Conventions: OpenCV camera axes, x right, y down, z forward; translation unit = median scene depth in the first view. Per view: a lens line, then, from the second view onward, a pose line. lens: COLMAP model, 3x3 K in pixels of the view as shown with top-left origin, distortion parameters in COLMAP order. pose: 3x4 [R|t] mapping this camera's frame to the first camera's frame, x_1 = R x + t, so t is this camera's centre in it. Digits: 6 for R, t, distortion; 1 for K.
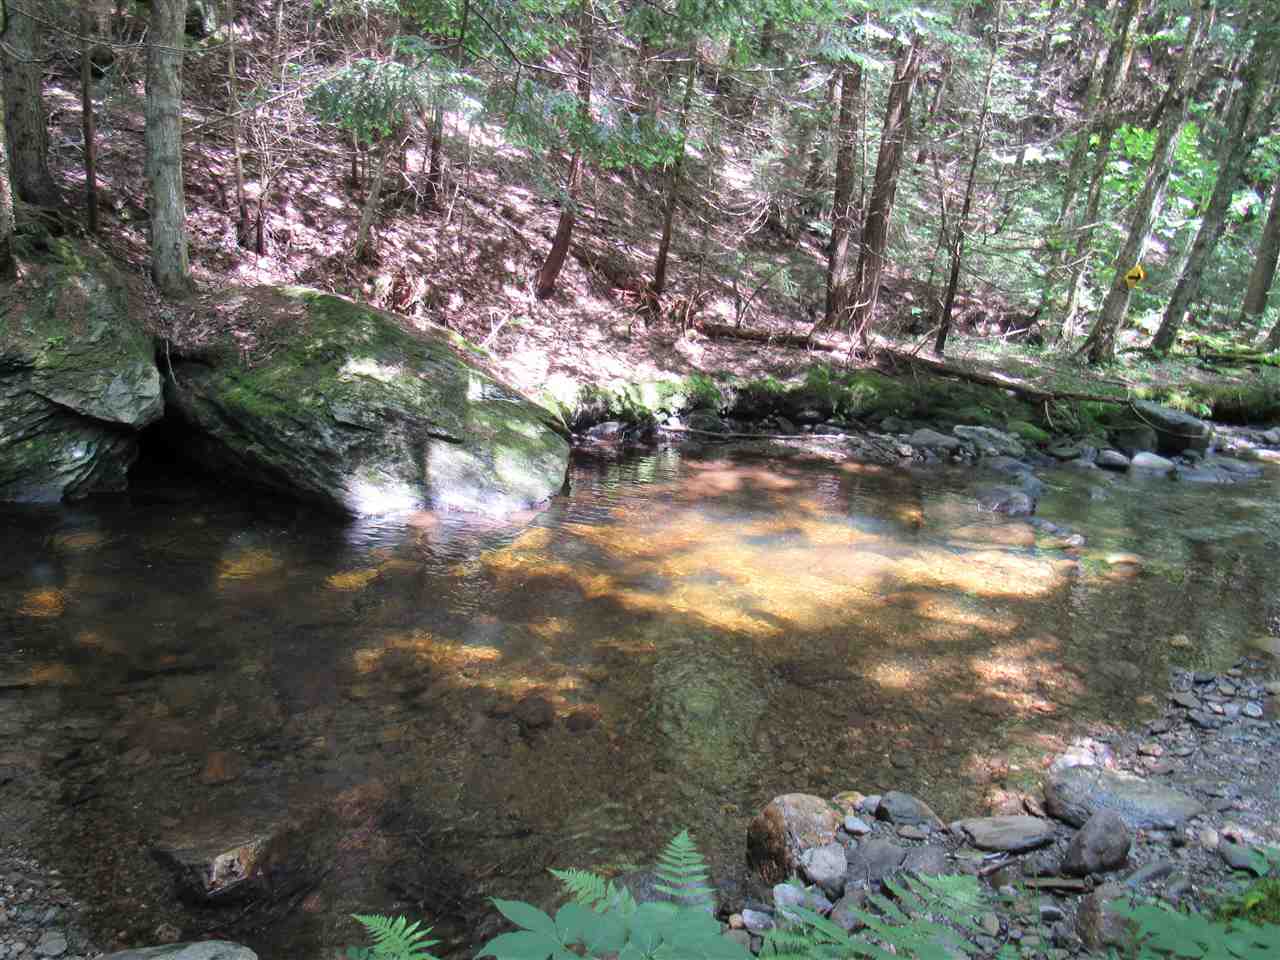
lens RADIAL K [[921.3, 0, 636.5], [0, 921.3, 481.8], [0, 0, 1]] dist [-0.020740, 0.002103]
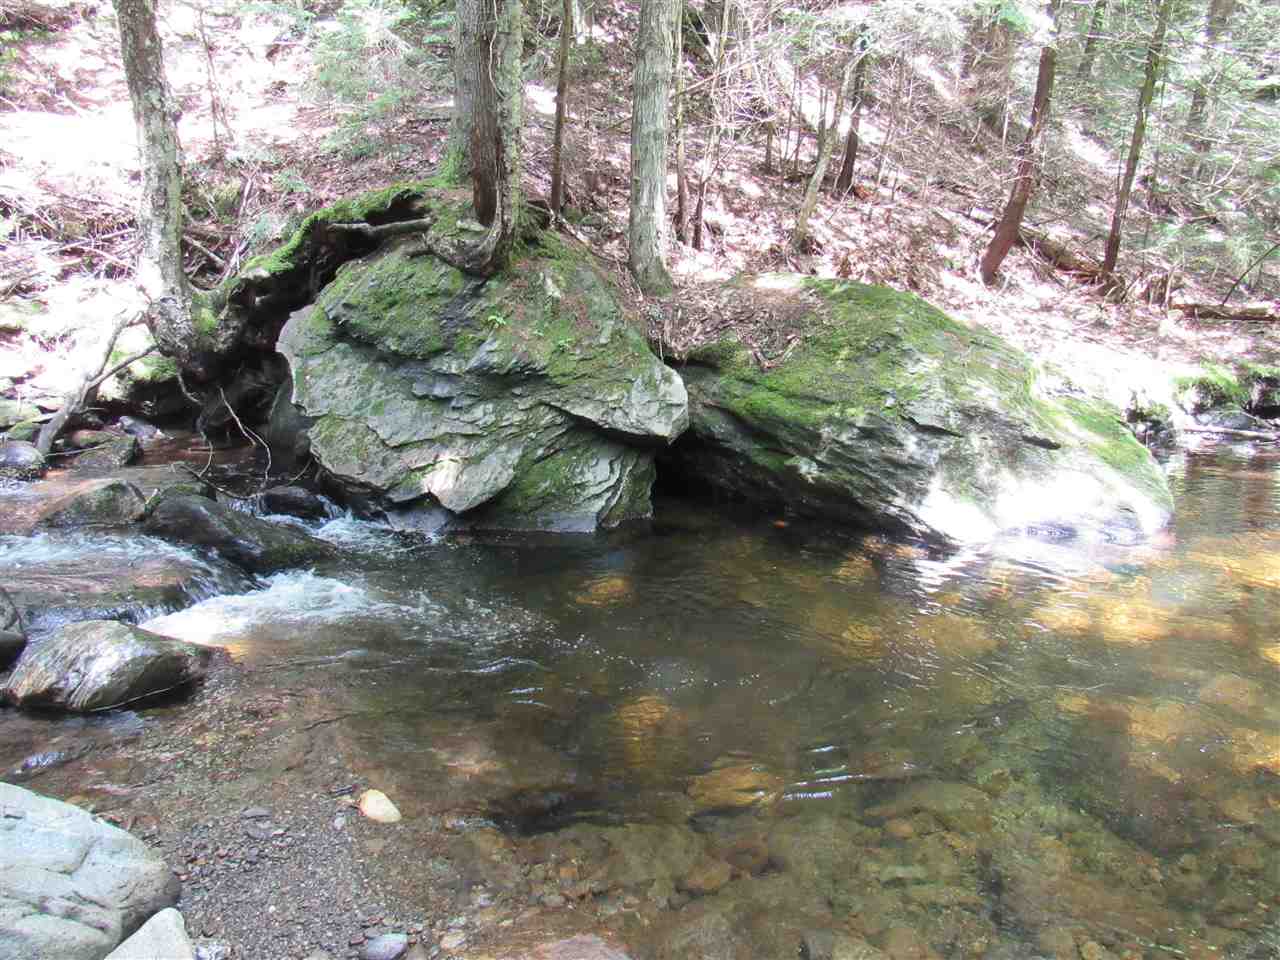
lens RADIAL K [[921.3, 0, 636.5], [0, 921.3, 481.8], [0, 0, 1]] dist [-0.020740, 0.002103]
pose [[0.975370, -0.024453, -0.219215, -0.384038], [0.018534, 0.999407, -0.029021, 0.001618], [0.219794, 0.024243, 0.975245, 0.173473]]
